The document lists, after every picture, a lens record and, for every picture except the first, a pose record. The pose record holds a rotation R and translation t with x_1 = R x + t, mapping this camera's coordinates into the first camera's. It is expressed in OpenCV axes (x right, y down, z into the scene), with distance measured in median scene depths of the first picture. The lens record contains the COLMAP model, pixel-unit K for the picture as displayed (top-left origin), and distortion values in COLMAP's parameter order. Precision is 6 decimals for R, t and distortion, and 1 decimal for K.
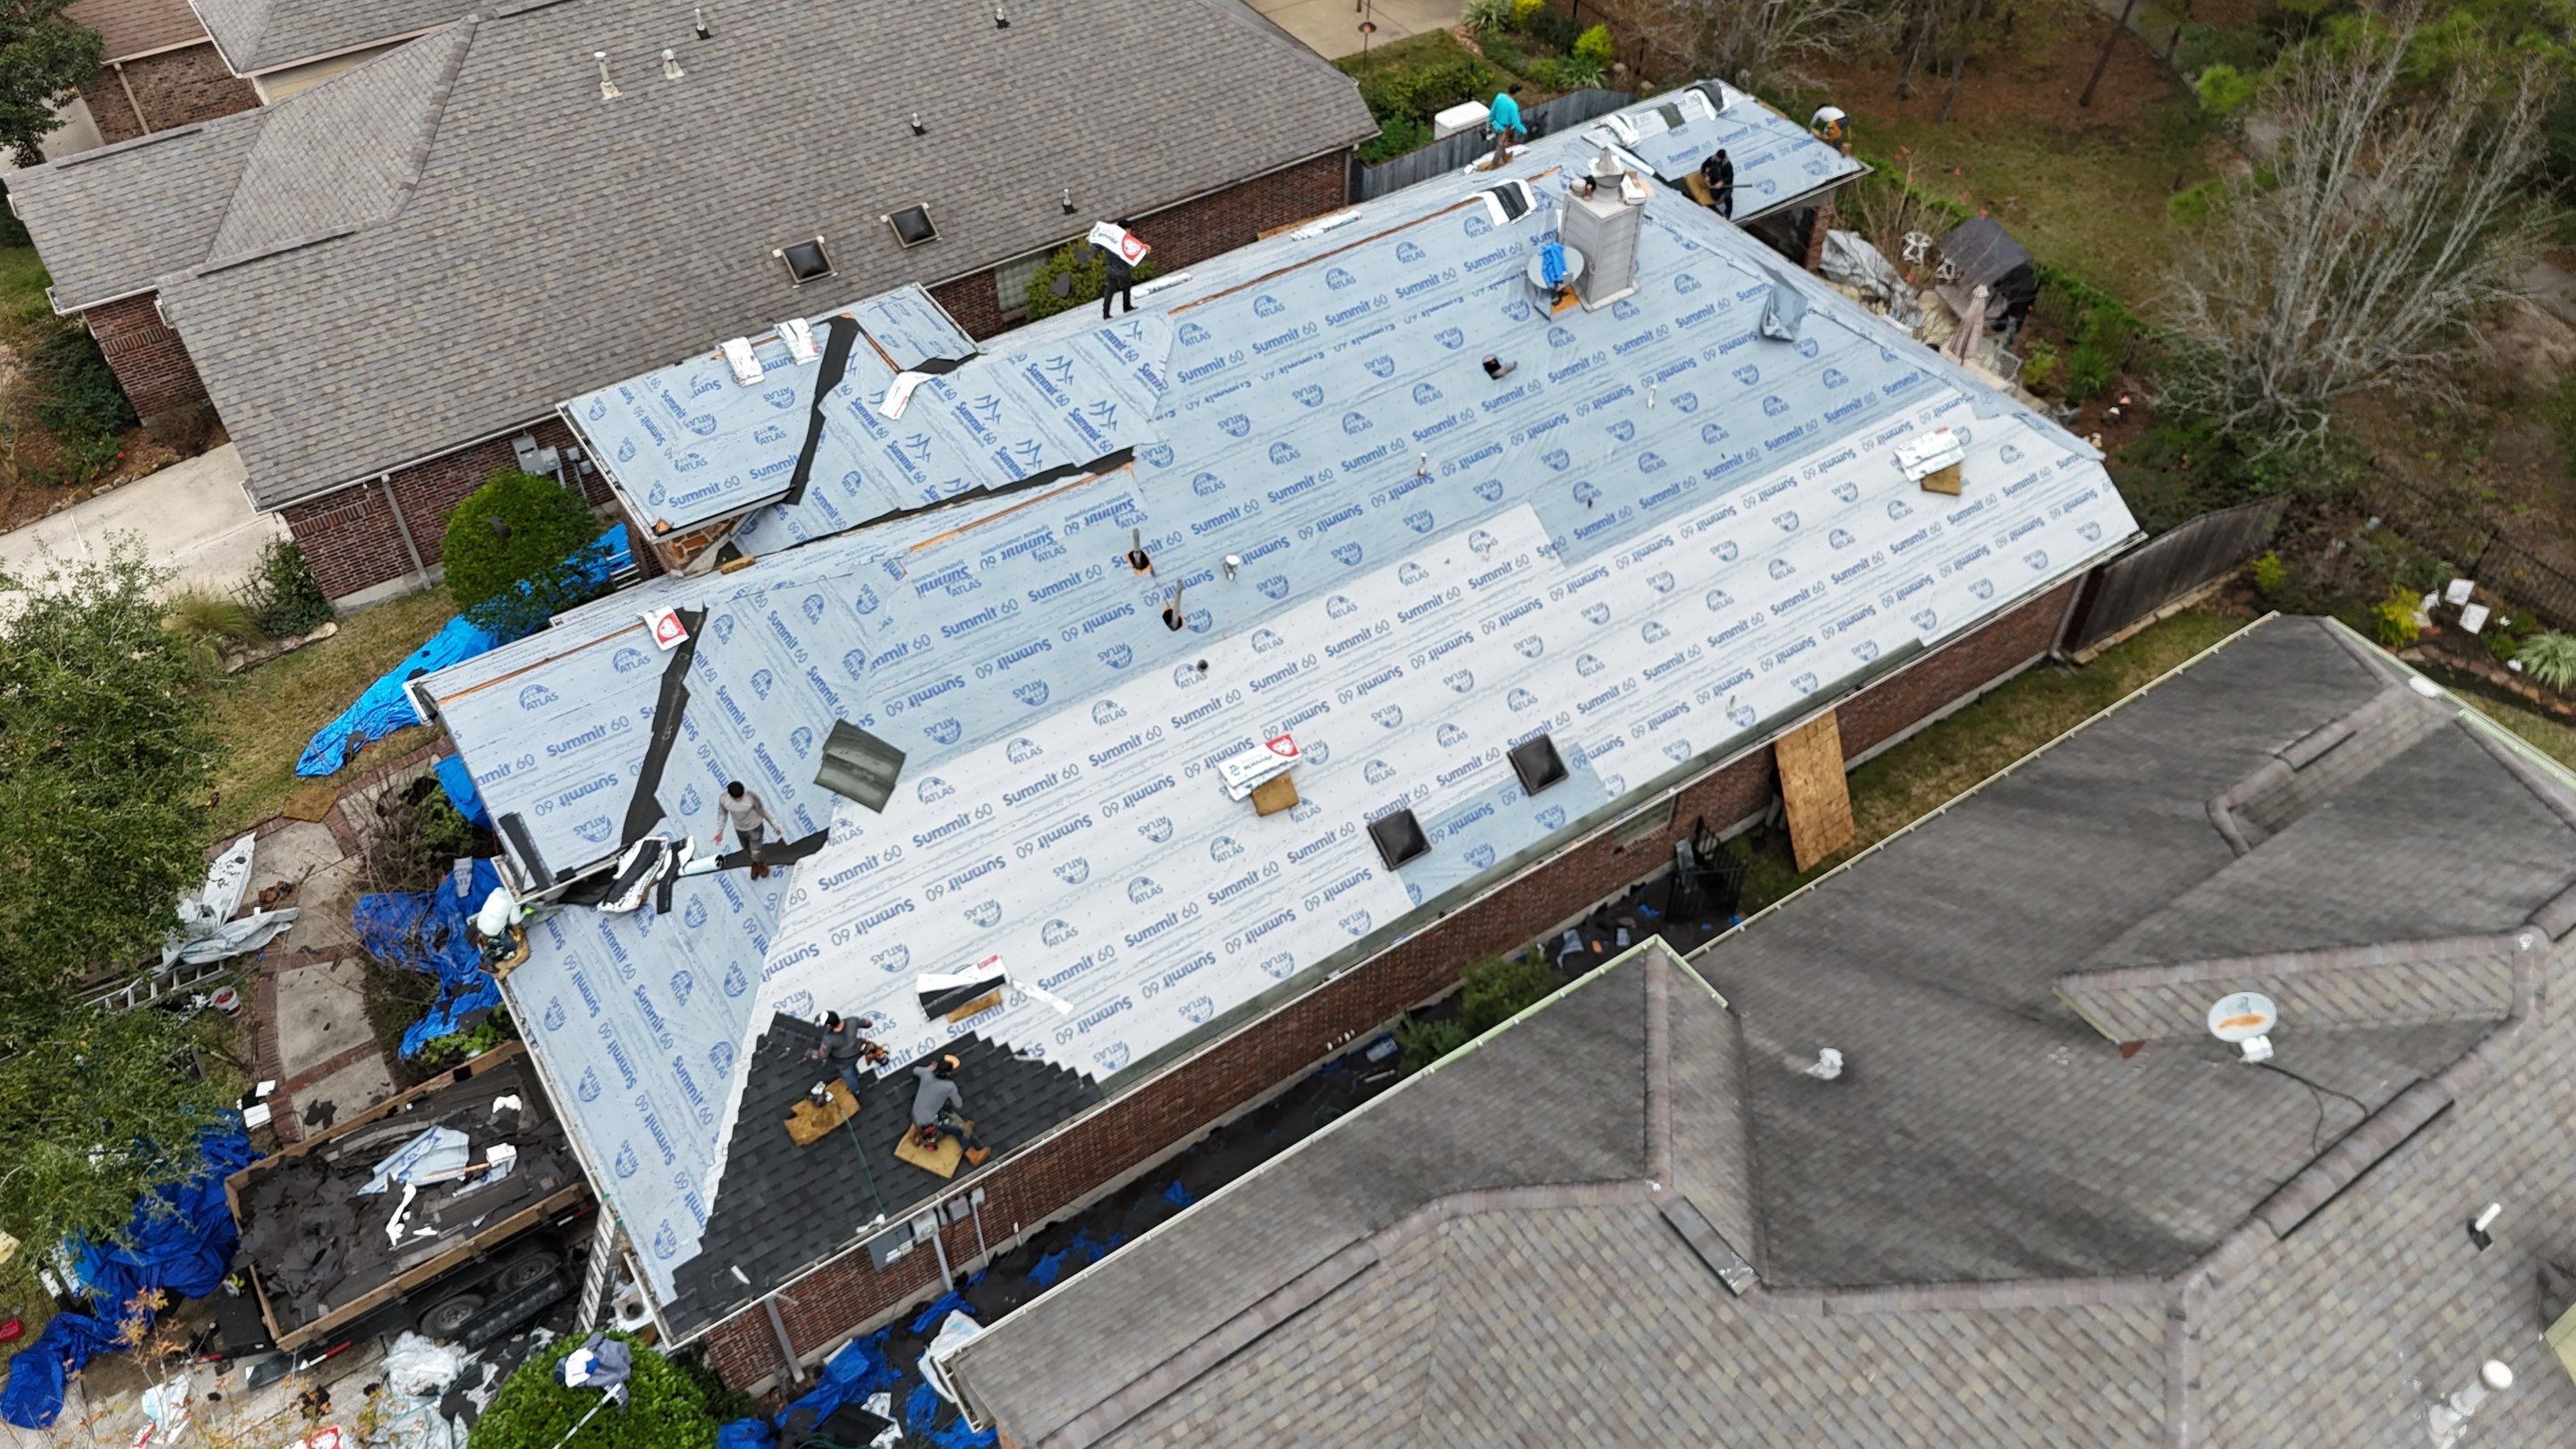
lens RADIAL K [[1887.3, 0, 1291.4], [0, 1887.3, 737.8], [0, 0, 1]] dist [0.072140, -0.065929]
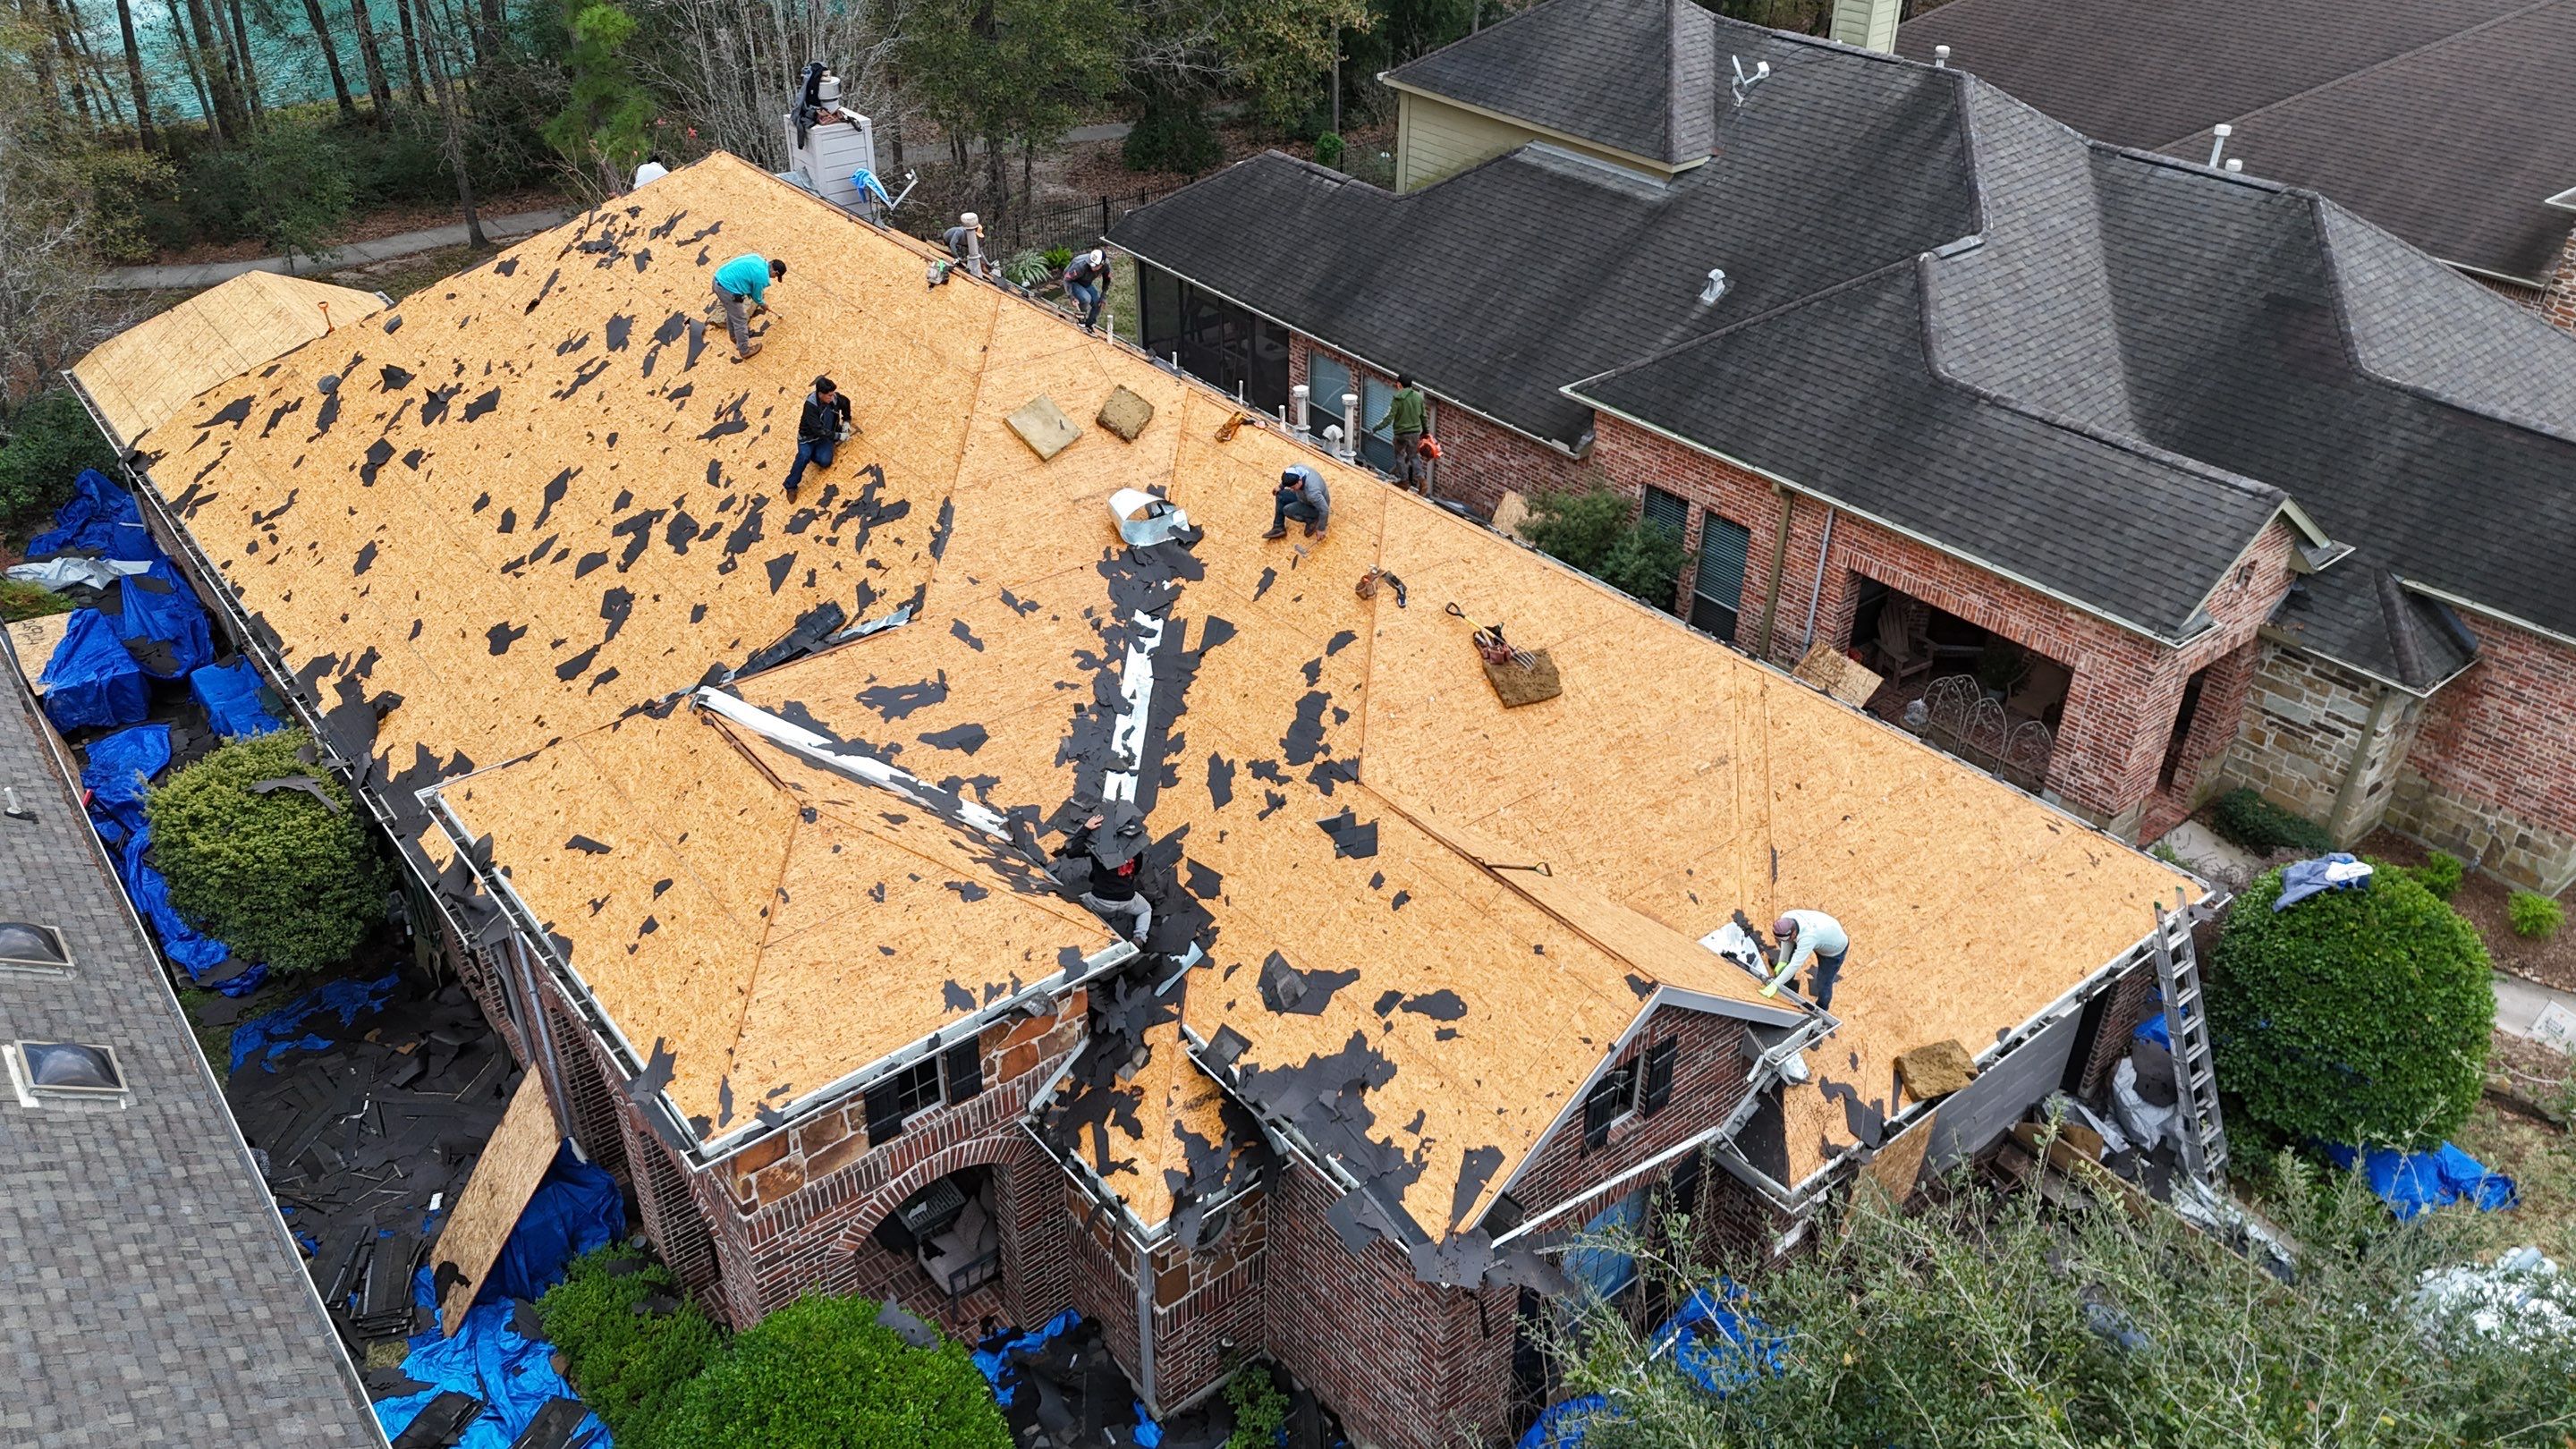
lens RADIAL K [[1887.3, 0, 1286.1], [0, 1887.3, 718.0], [0, 0, 1]] dist [0.072140, -0.065929]
pose [[-0.084768, -0.533334, 0.841647, -0.858227], [0.714387, 0.556306, 0.424470, -0.388012], [-0.694598, 0.637243, 0.333850, 0.785724]]
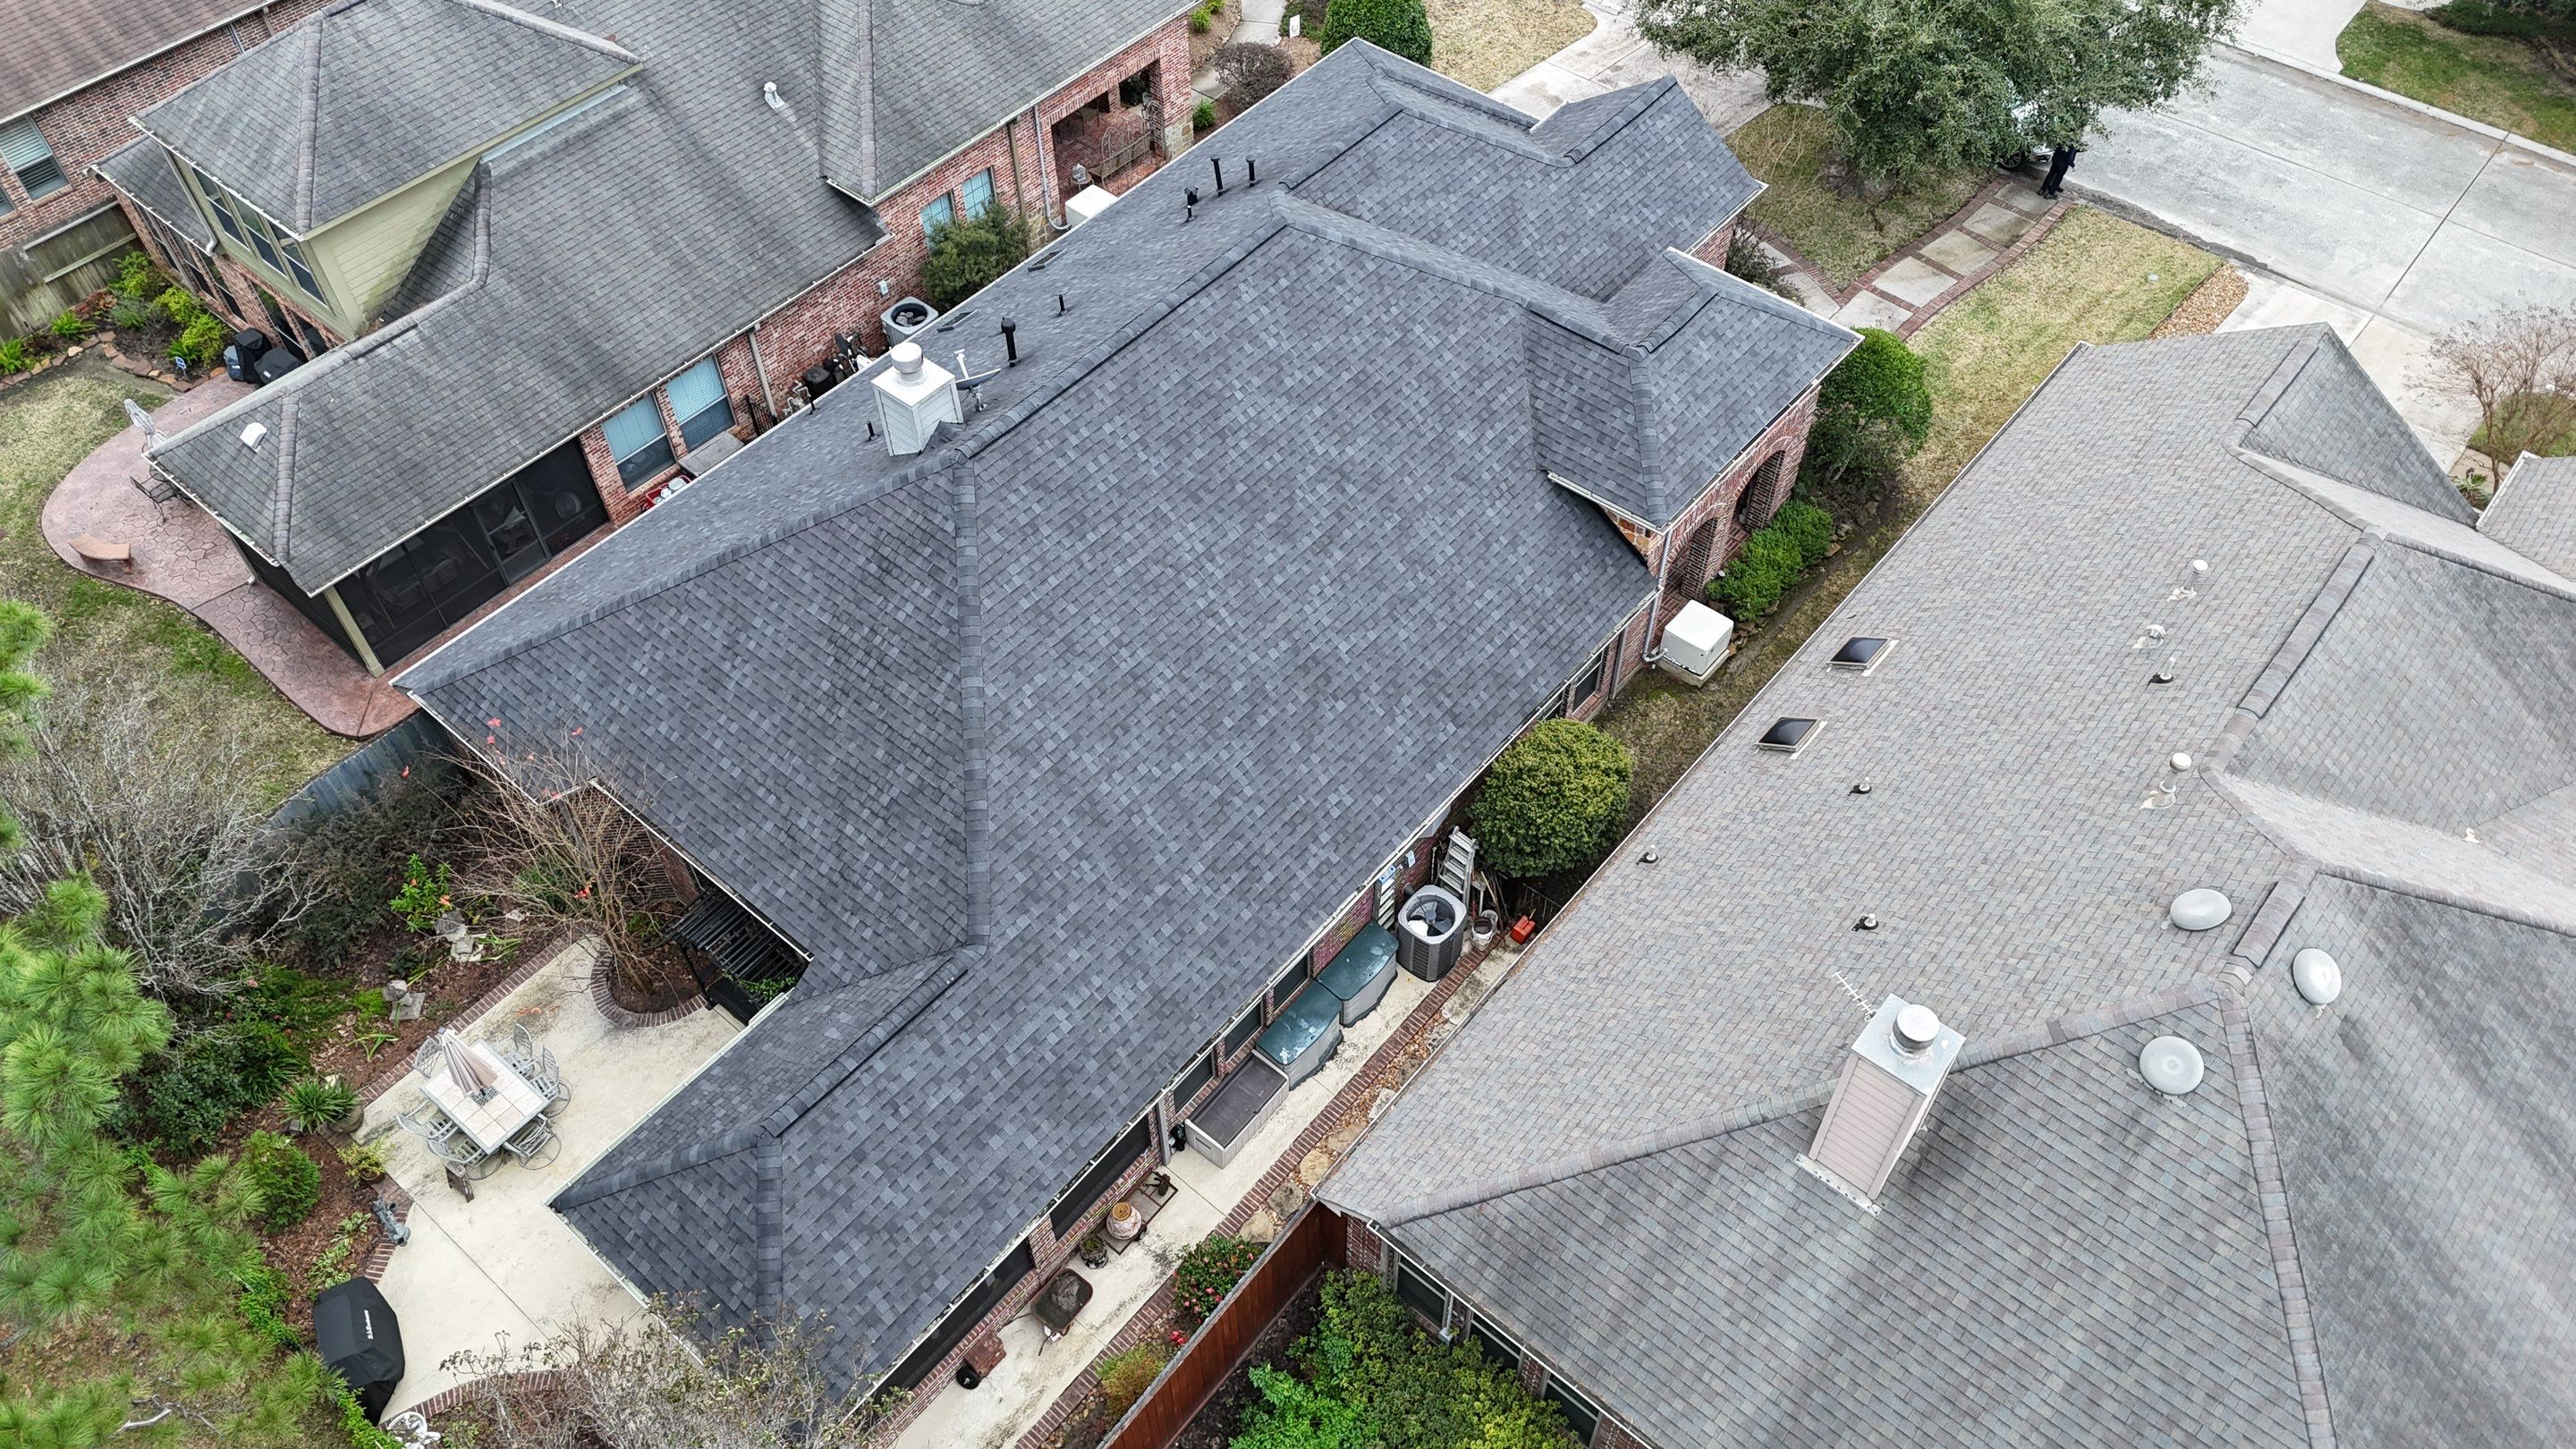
lens RADIAL K [[1887.3, 0, 1283.9], [0, 1887.3, 713.6], [0, 0, 1]] dist [0.072140, -0.065929]
pose [[-0.963218, 0.213804, -0.162783, 0.193188], [-0.185913, -0.092819, 0.978172, -1.418889], [0.194027, 0.972457, 0.129154, 1.175174]]
